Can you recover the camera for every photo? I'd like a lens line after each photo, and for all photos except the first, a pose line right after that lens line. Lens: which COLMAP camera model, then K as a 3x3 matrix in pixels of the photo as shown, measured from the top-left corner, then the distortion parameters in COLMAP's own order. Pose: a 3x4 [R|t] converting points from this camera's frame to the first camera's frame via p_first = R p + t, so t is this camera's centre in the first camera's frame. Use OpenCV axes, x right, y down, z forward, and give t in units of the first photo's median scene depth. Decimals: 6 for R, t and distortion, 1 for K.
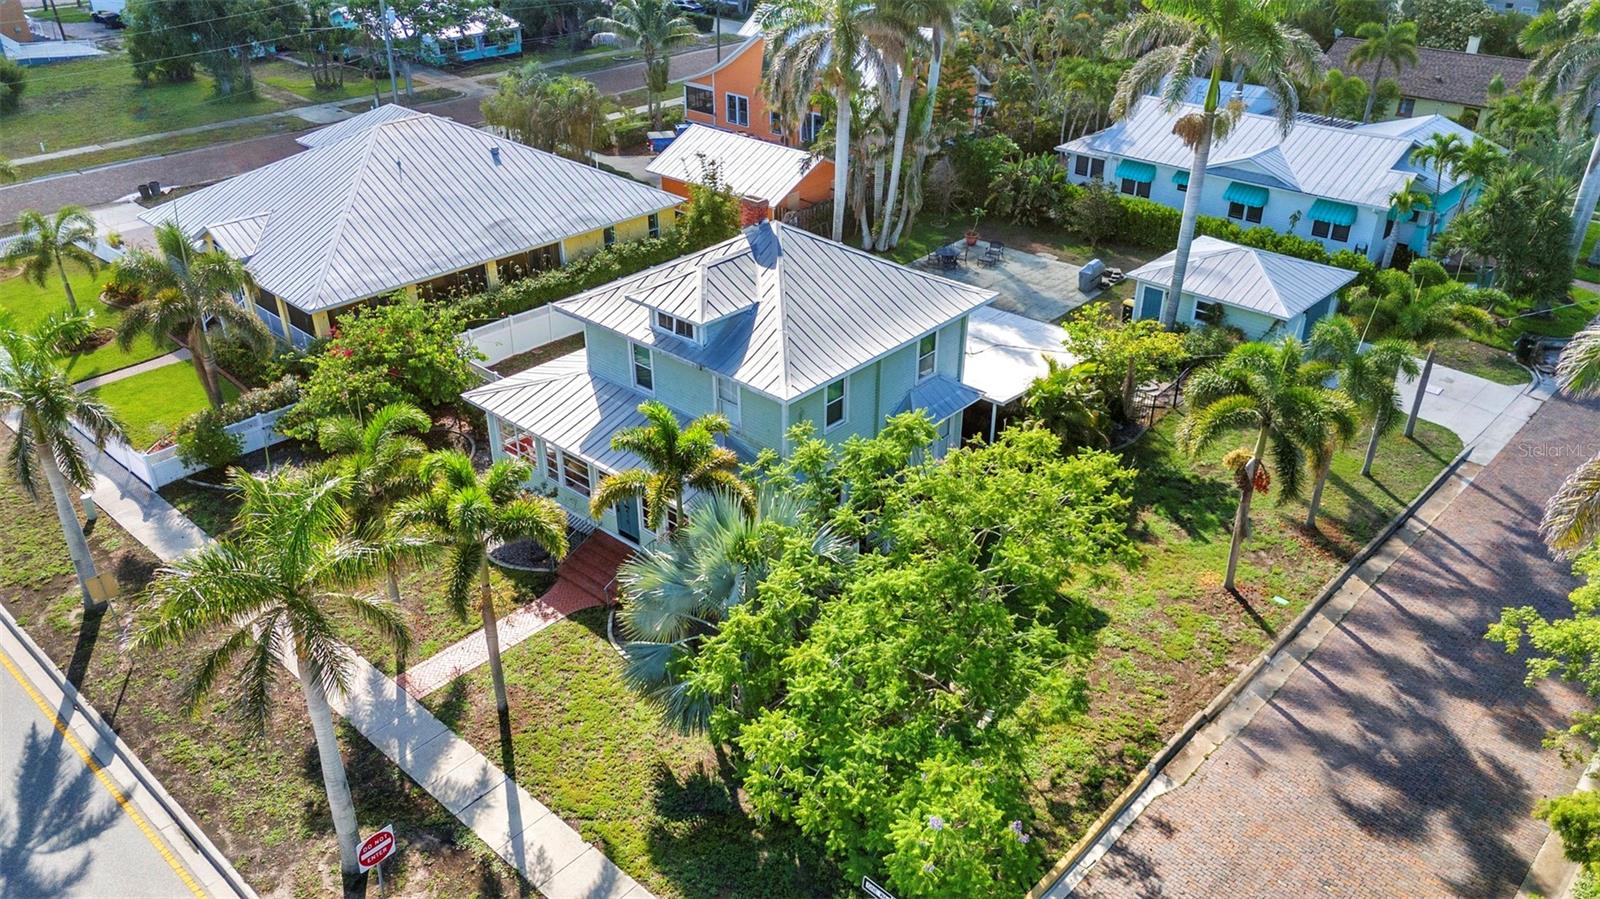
lens RADIAL K [[1170.1, 0, 801.6], [0, 1170.1, 453.3], [0, 0, 1]] dist [0.063985, -0.054273]
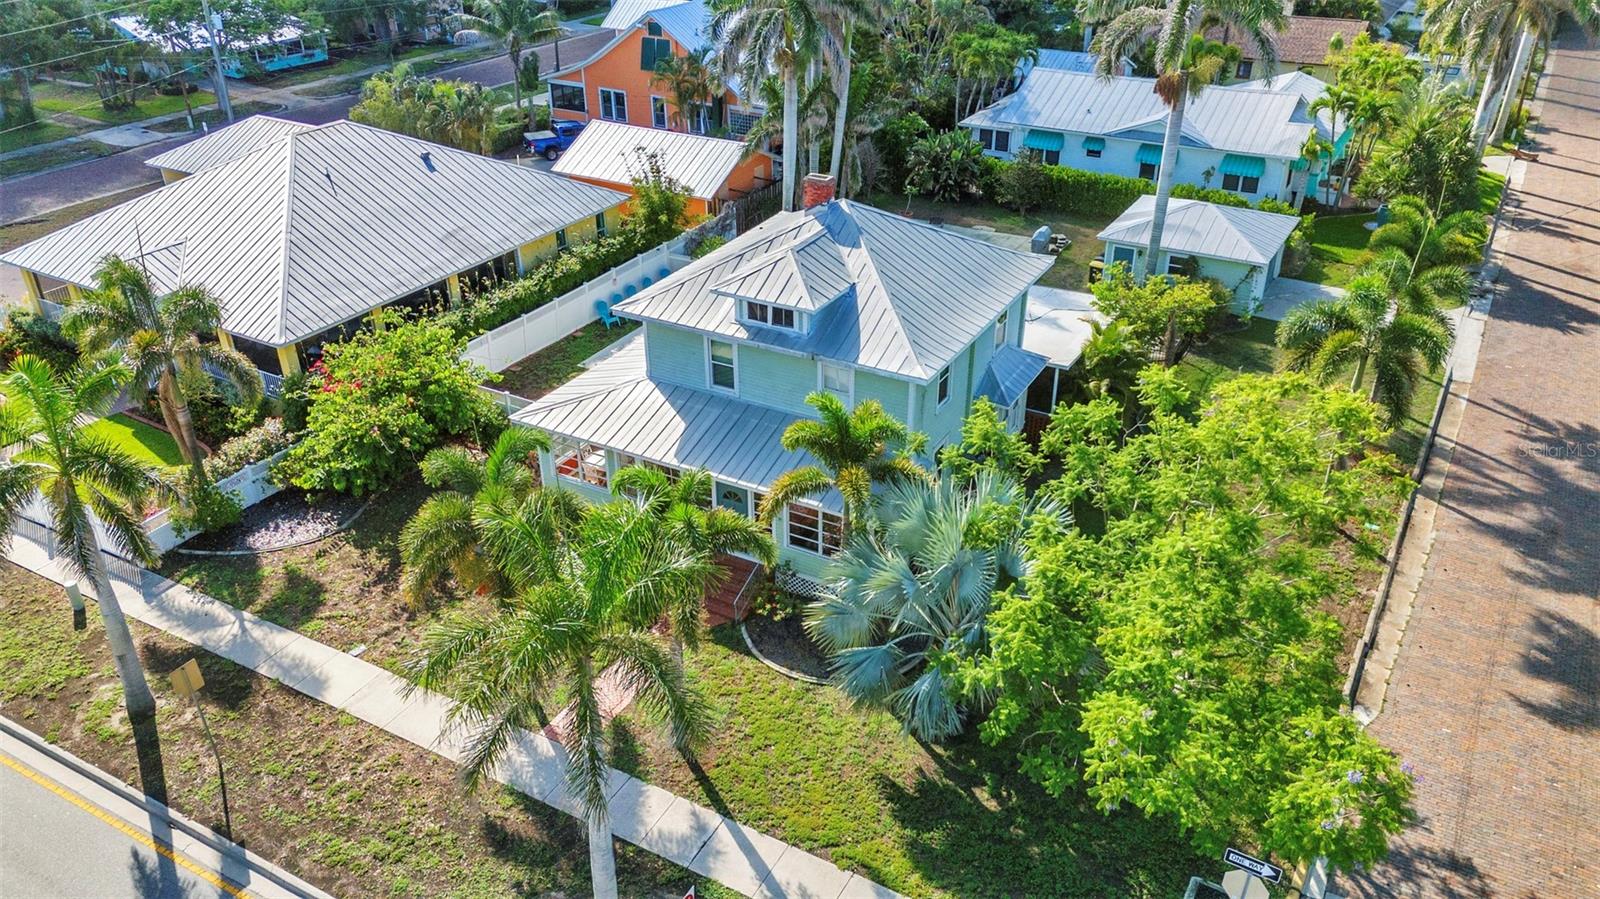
lens RADIAL K [[1170.1, 0, 801.2], [0, 1170.1, 453.1], [0, 0, 1]] dist [0.063985, -0.054273]
pose [[0.974659, -0.112424, 0.193391, -0.211179], [0.112640, 0.993586, 0.009913, -0.004788], [-0.193265, 0.012121, 0.981072, 0.057168]]
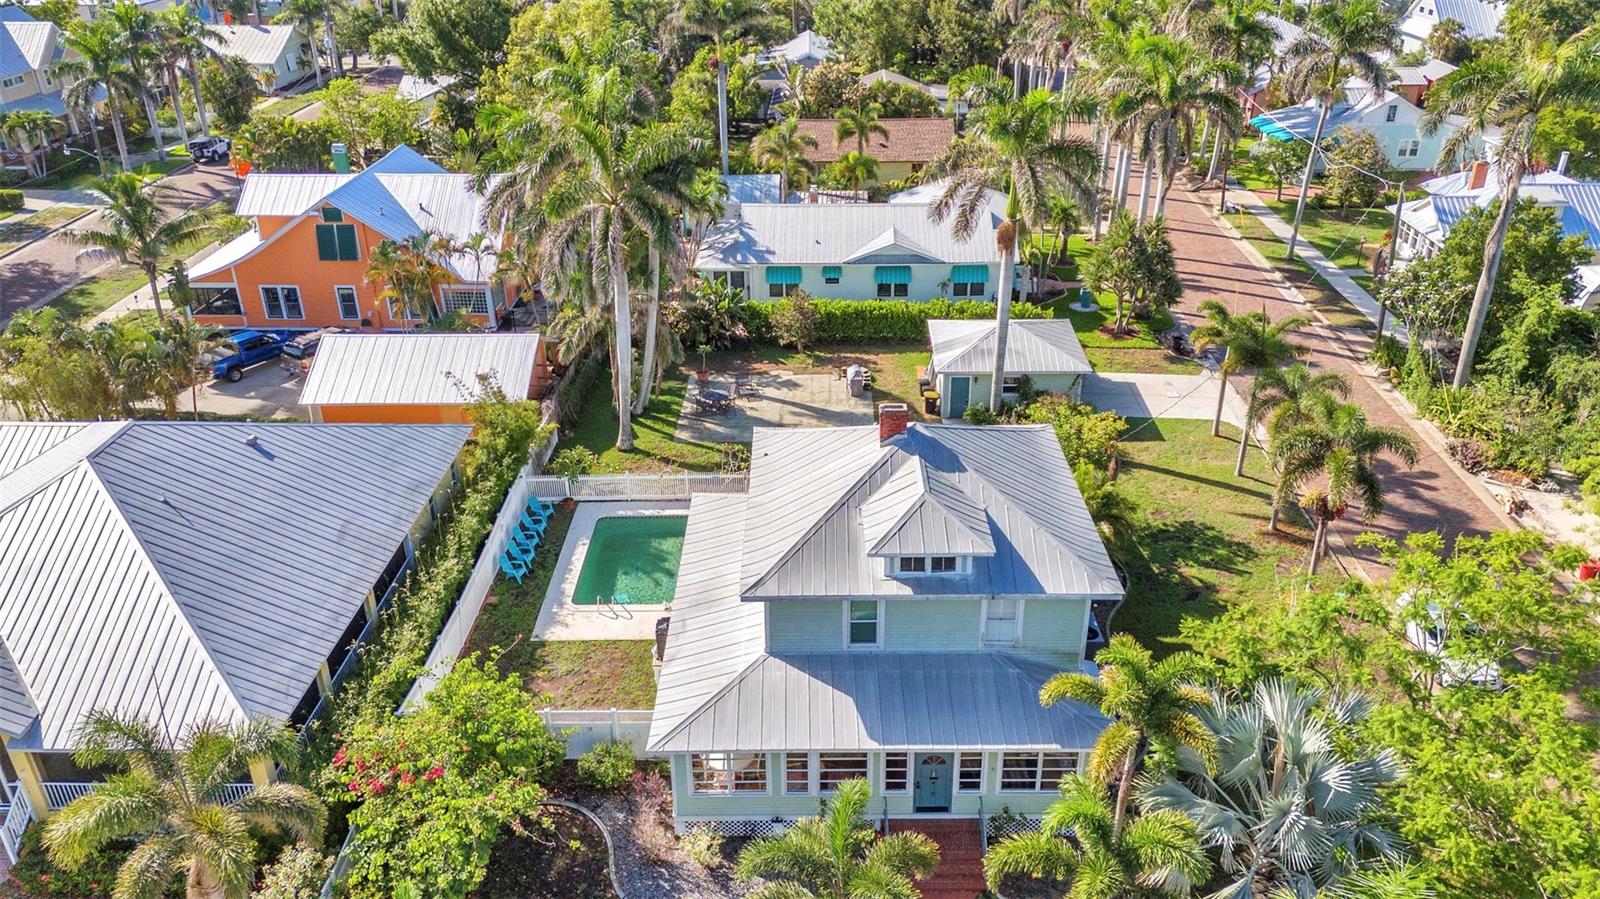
lens RADIAL K [[1170.1, 0, 791.3], [0, 1170.1, 452.9], [0, 0, 1]] dist [0.063985, -0.054273]
pose [[0.750162, -0.308844, 0.584699, -0.523306], [0.337741, 0.939145, 0.062748, -0.214878], [-0.568497, 0.150405, 0.808820, 0.240326]]
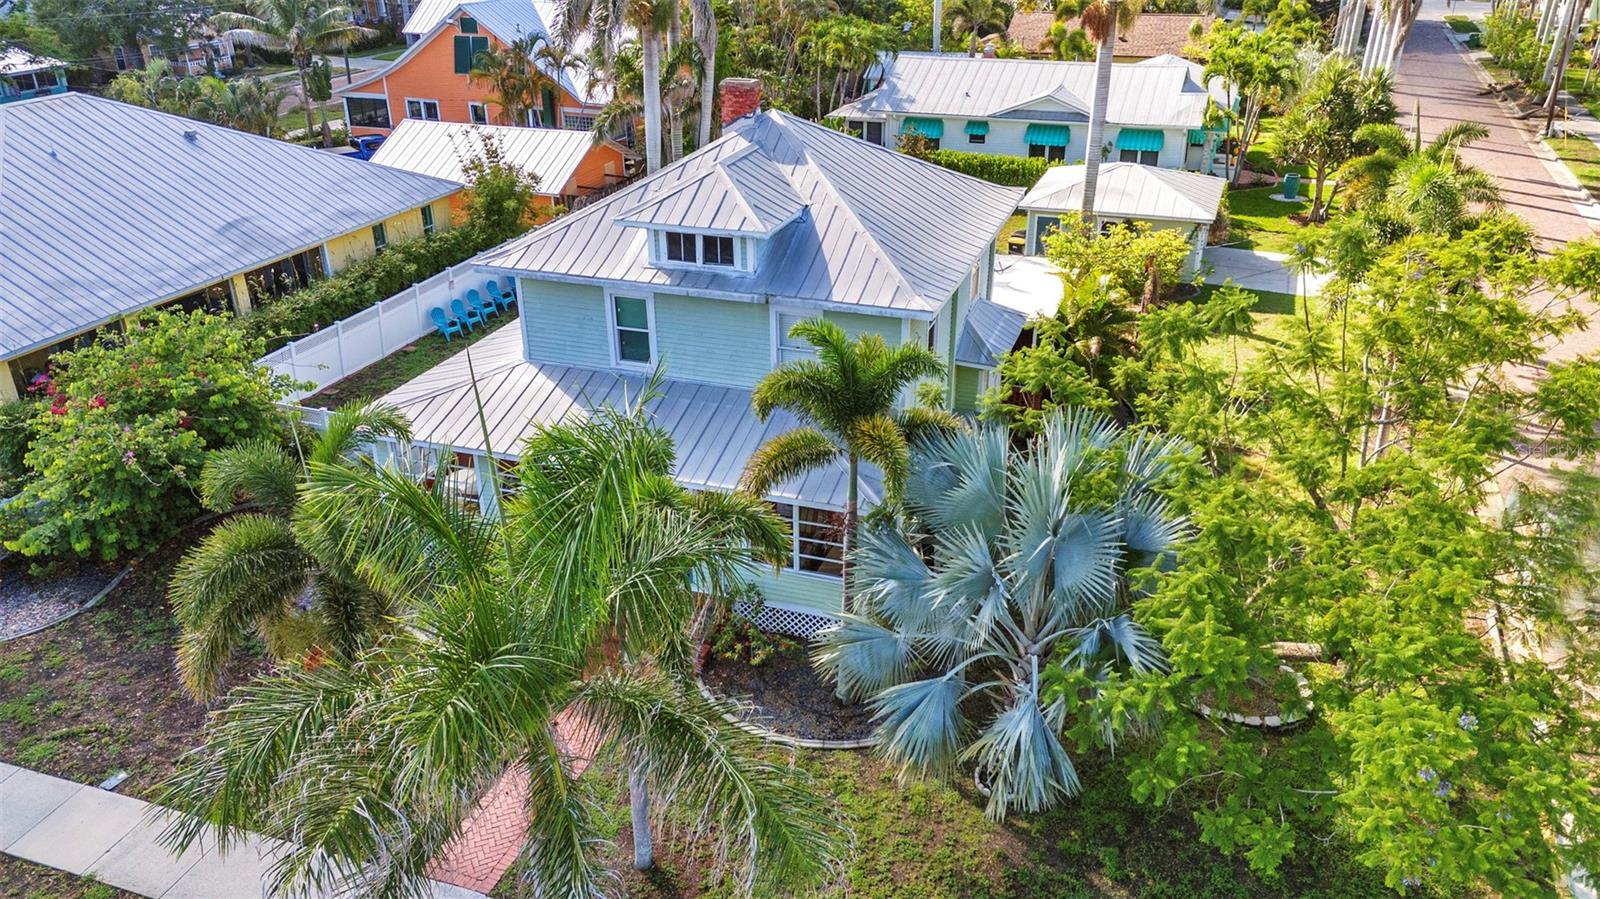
lens RADIAL K [[1170.1, 0, 800.0], [0, 1170.1, 452.5], [0, 0, 1]] dist [0.063985, -0.054273]
pose [[0.922628, -0.172526, 0.344952, -0.237216], [0.194939, 0.980322, -0.031091, 0.029916], [-0.332800, 0.095930, 0.938105, 0.261870]]
